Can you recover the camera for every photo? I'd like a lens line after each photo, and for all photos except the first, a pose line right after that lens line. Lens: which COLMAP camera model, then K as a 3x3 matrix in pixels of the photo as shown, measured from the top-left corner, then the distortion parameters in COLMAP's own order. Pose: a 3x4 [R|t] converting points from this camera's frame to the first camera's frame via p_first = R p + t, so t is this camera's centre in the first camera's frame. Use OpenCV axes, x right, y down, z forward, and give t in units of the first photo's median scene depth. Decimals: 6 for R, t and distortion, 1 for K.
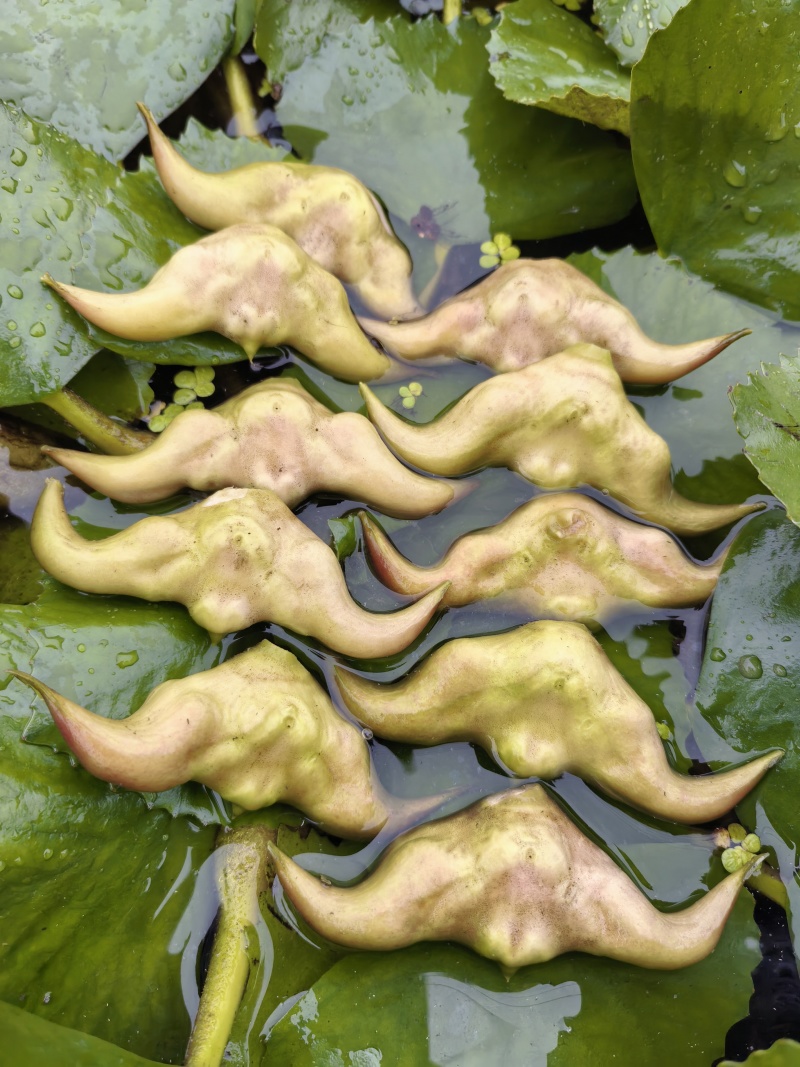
lens RADIAL K [[796.8, 0, 433.5], [0, 796.8, 512.2], [0, 0, 1]] dist [-0.037604, 0.053623]
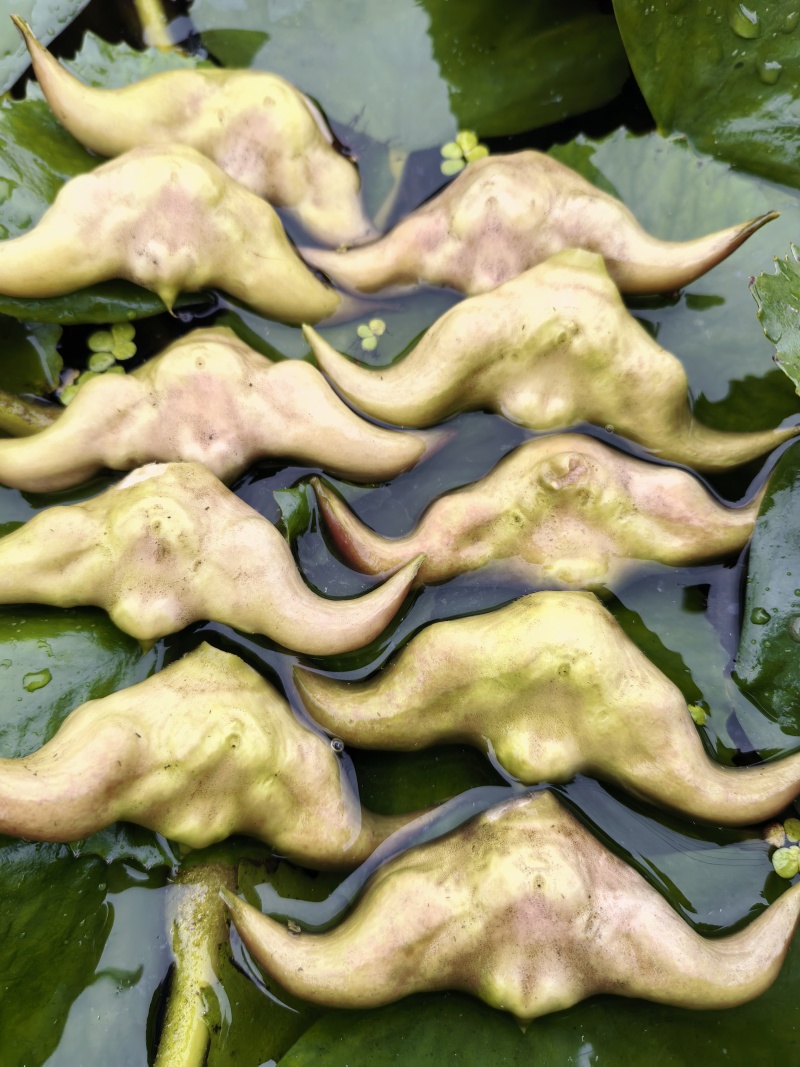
lens RADIAL K [[796.8, 0, 433.5], [0, 796.8, 512.2], [0, 0, 1]] dist [-0.037604, 0.053623]
pose [[0.994925, -0.083089, -0.056741, 0.079967], [0.085991, 0.995002, 0.050769, 0.003036], [0.052239, -0.055391, 0.997097, 0.178230]]
